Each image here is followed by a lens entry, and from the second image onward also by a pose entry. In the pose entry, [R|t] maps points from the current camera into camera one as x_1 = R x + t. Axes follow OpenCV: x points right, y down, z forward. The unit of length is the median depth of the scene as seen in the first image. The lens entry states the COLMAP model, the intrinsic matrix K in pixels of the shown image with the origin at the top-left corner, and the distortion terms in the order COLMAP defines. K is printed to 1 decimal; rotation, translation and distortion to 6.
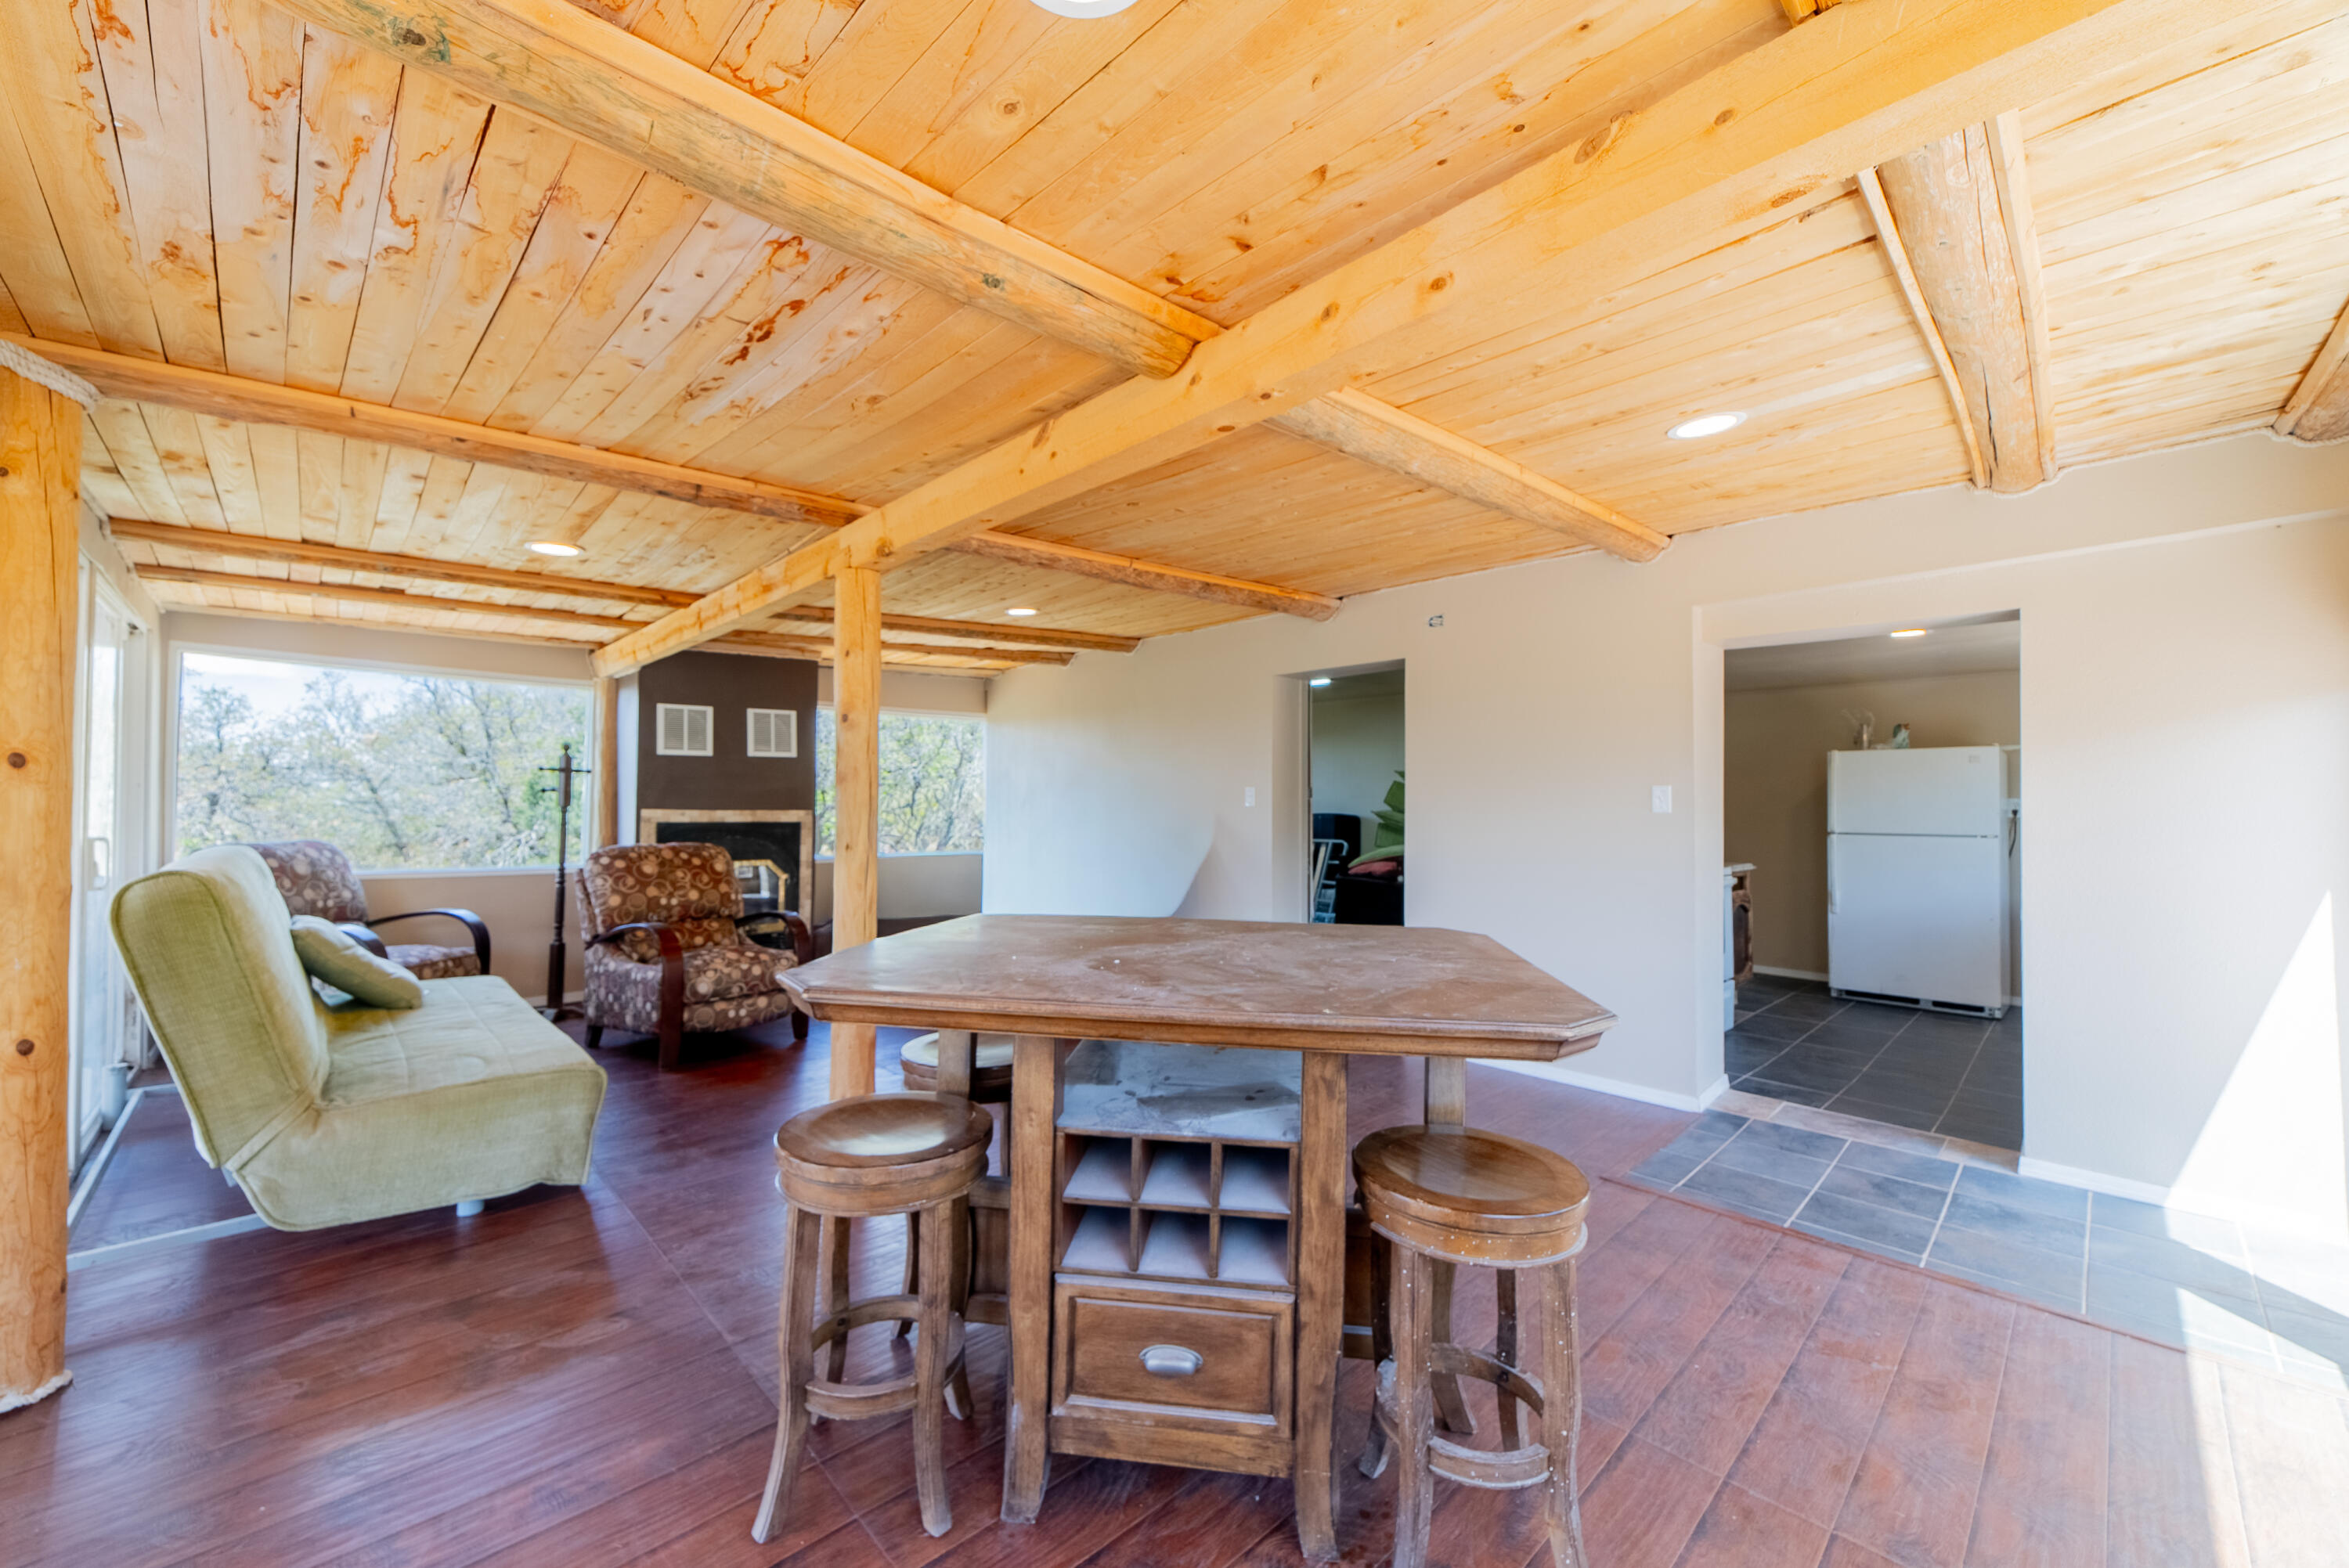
lens RADIAL K [[889.6, 0, 1162.3], [0, 889.6, 790.8], [0, 0, 1]] dist [0.028907, -0.009791]
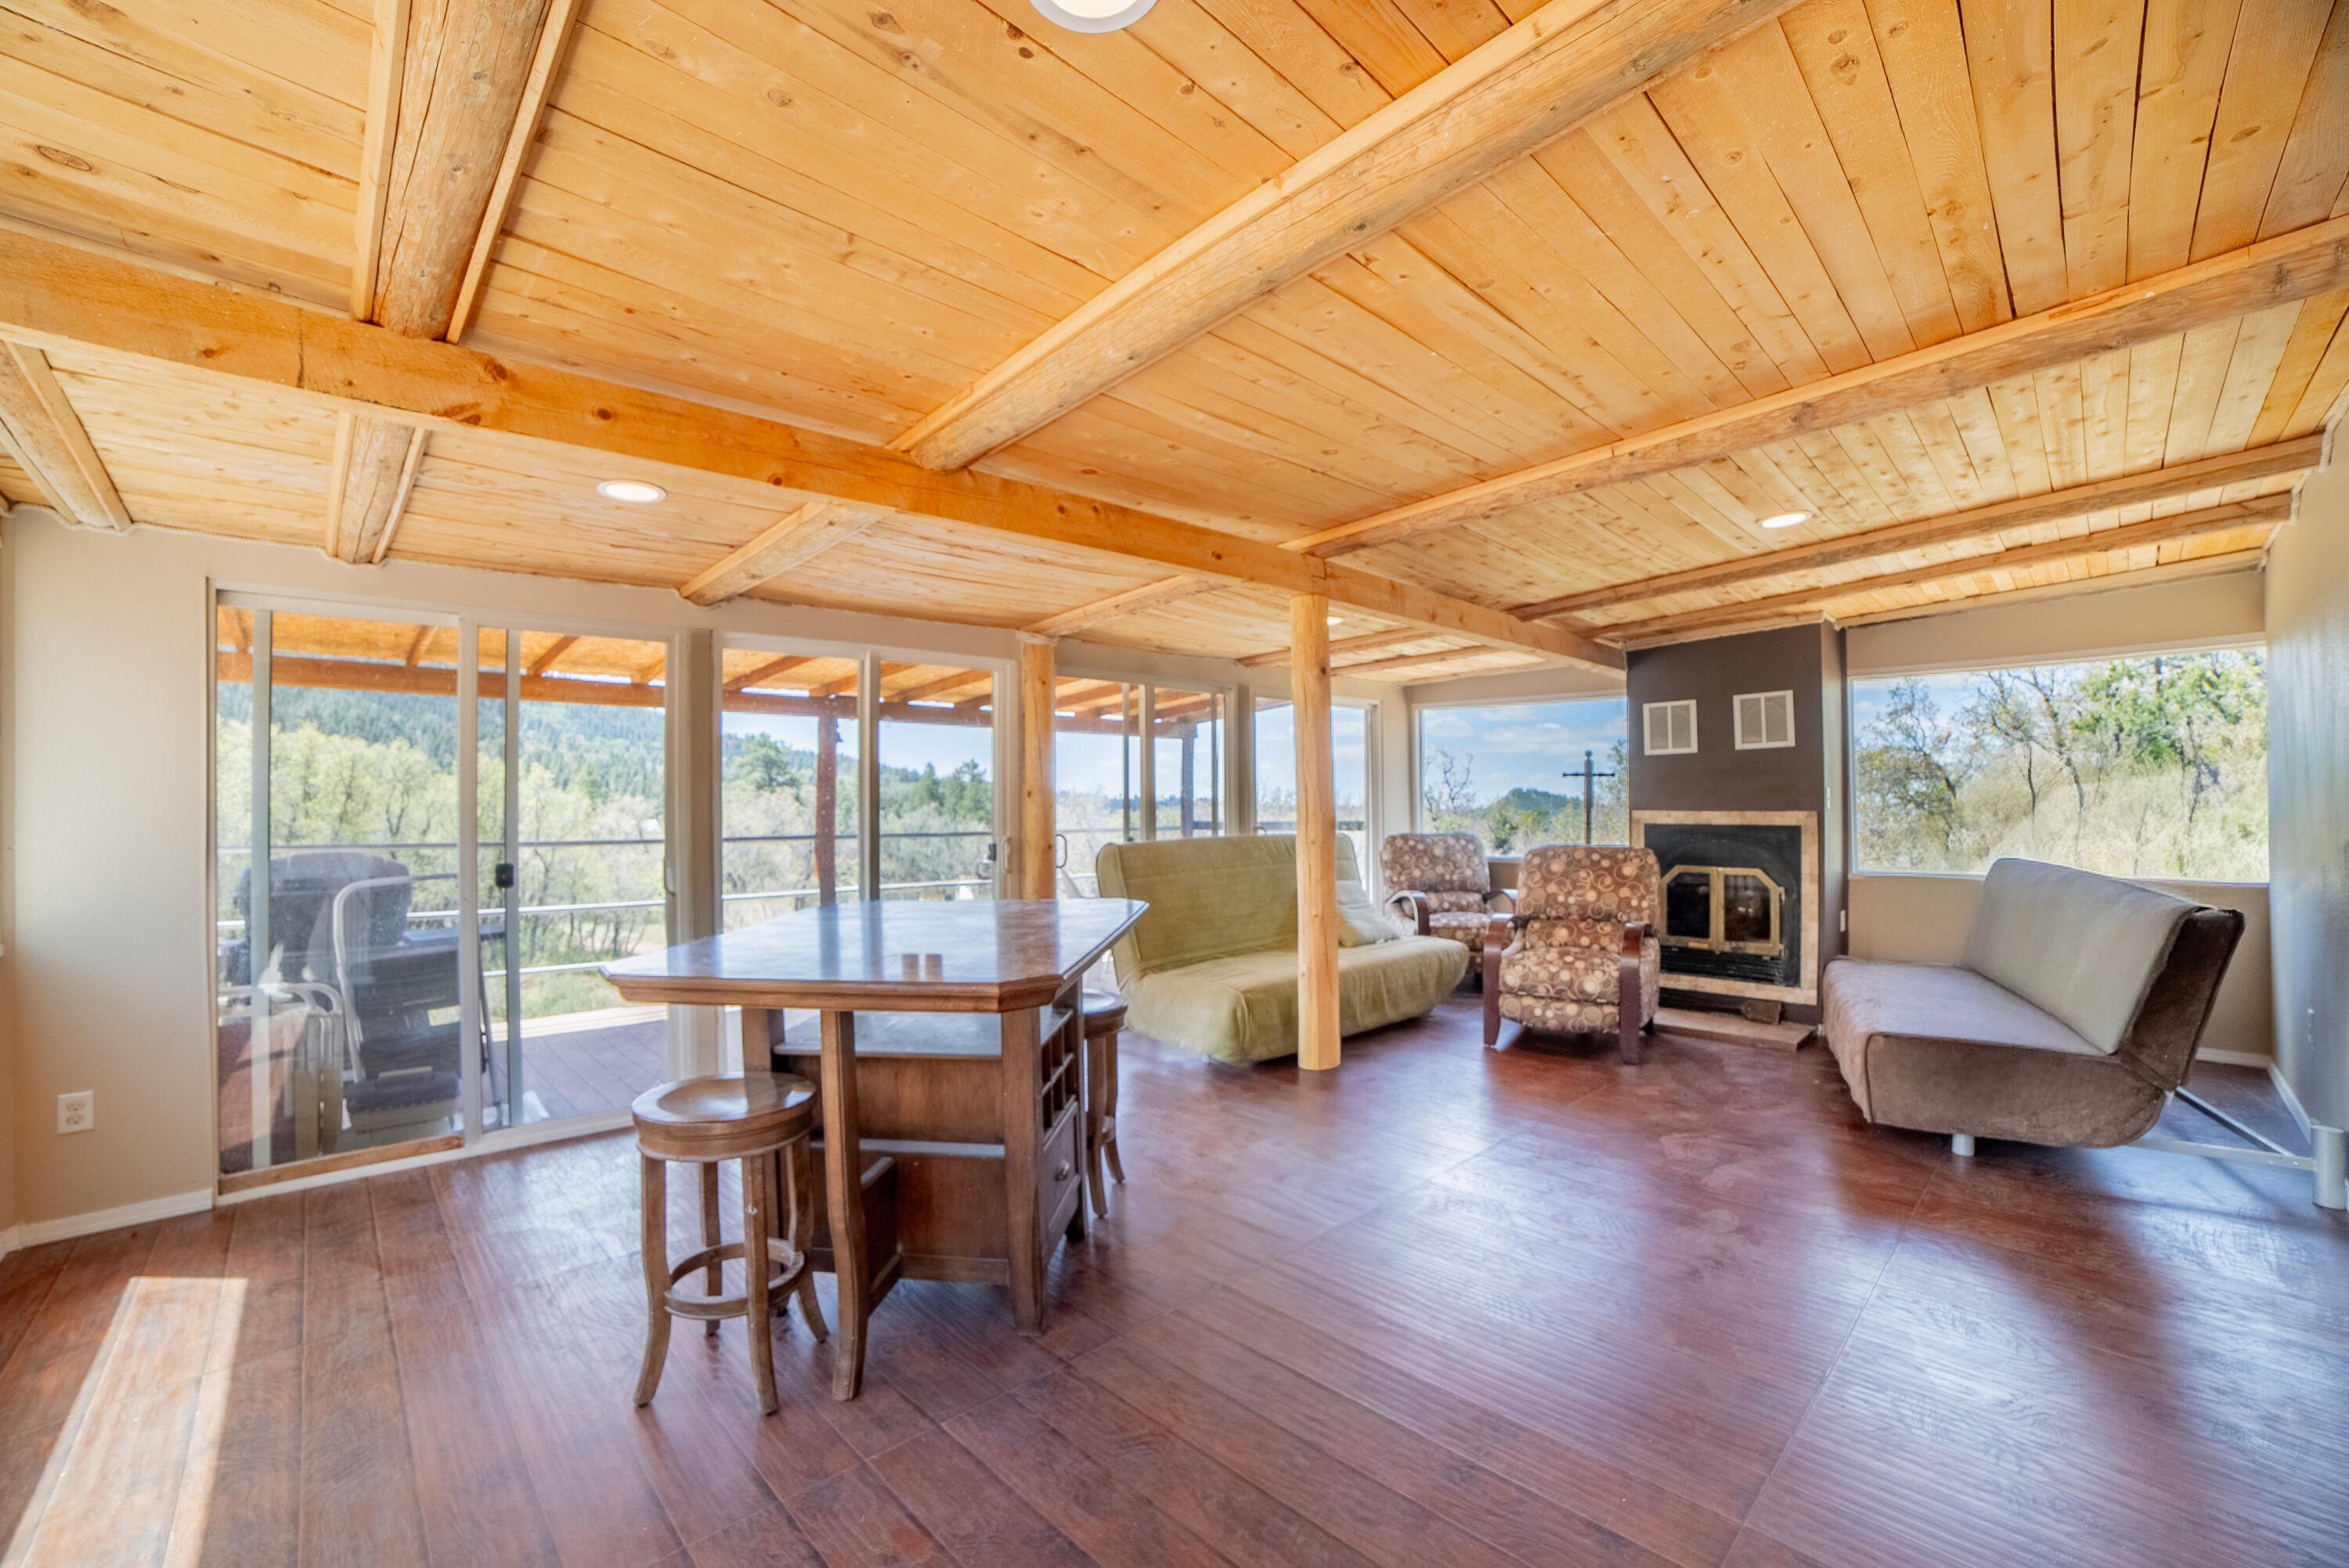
lens RADIAL K [[964.8, 0, 1160.6], [0, 964.8, 788.5], [0, 0, 1]] dist [-0.109075, 0.033160]
pose [[-0.002219, -0.021853, -0.999759, 0.537215], [0.021557, 0.999528, -0.021896, 0.008262], [0.999765, -0.021601, -0.001747, 0.519070]]
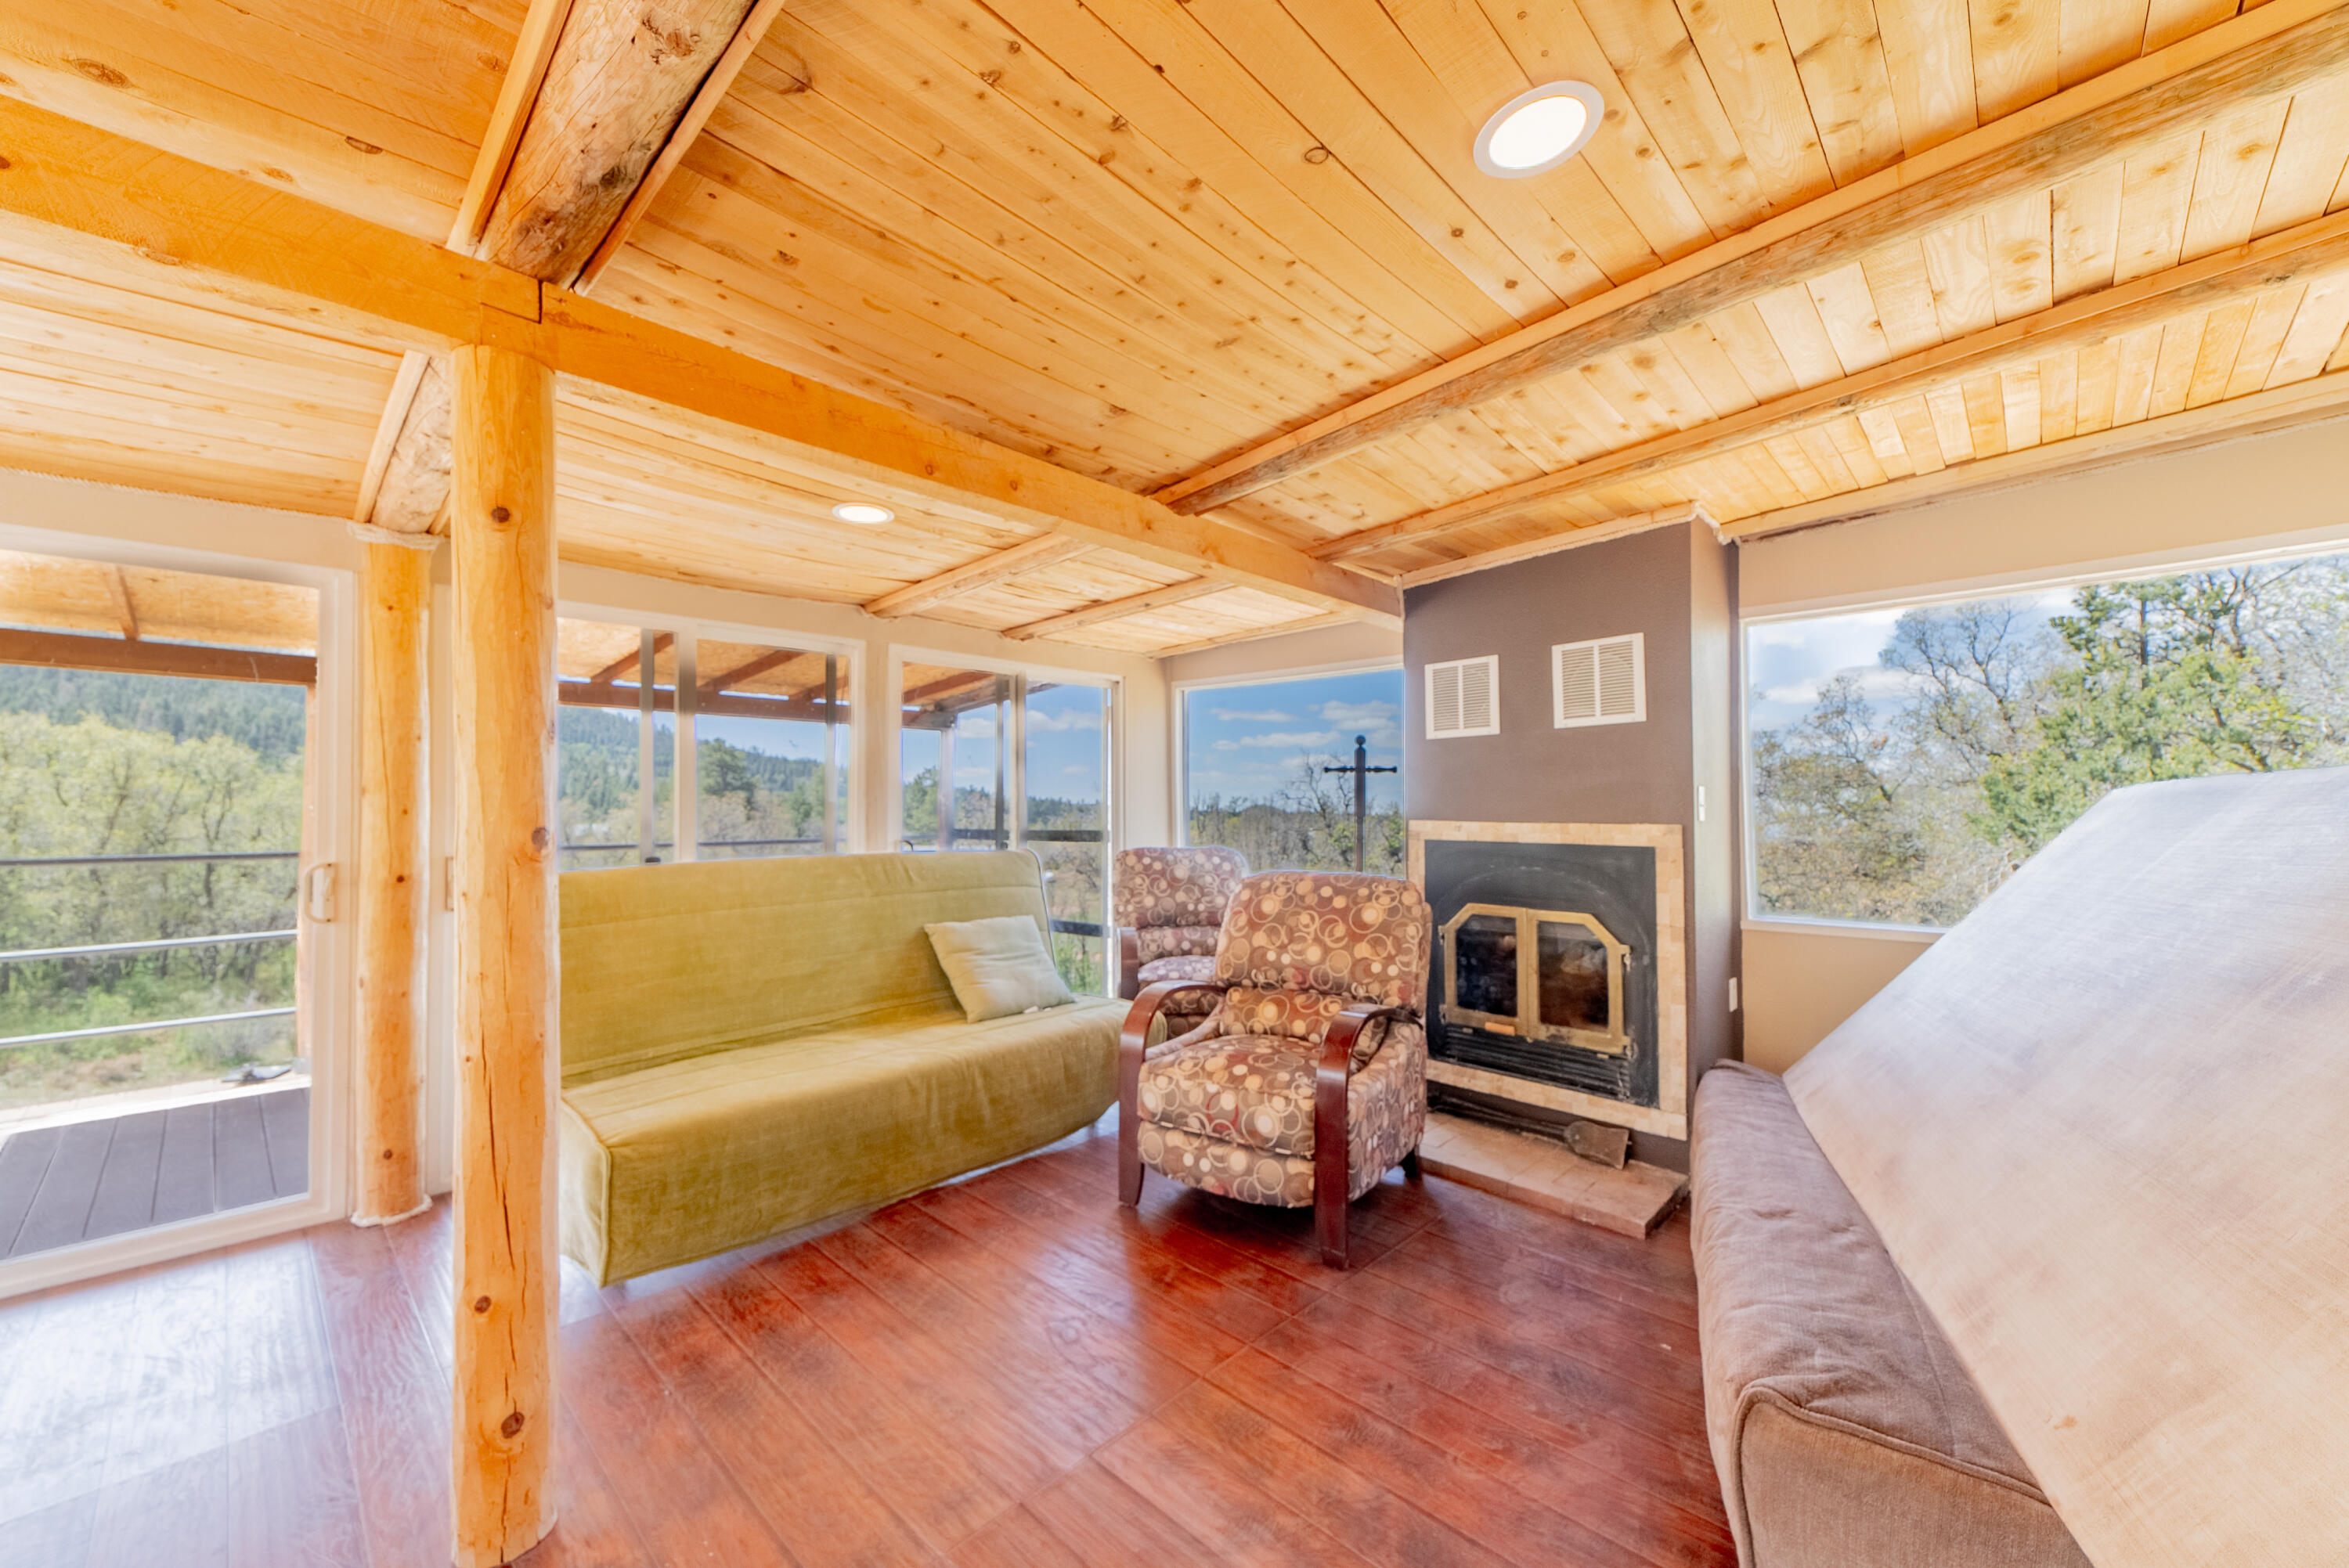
lens RADIAL K [[889.6, 0, 1162.3], [0, 889.6, 790.8], [0, 0, 1]] dist [0.028907, -0.009791]
pose [[0.042941, -0.026336, -0.998730, 0.116323], [0.018109, 0.999509, -0.025578, 0.013052], [0.998913, -0.016988, 0.043397, 0.861677]]
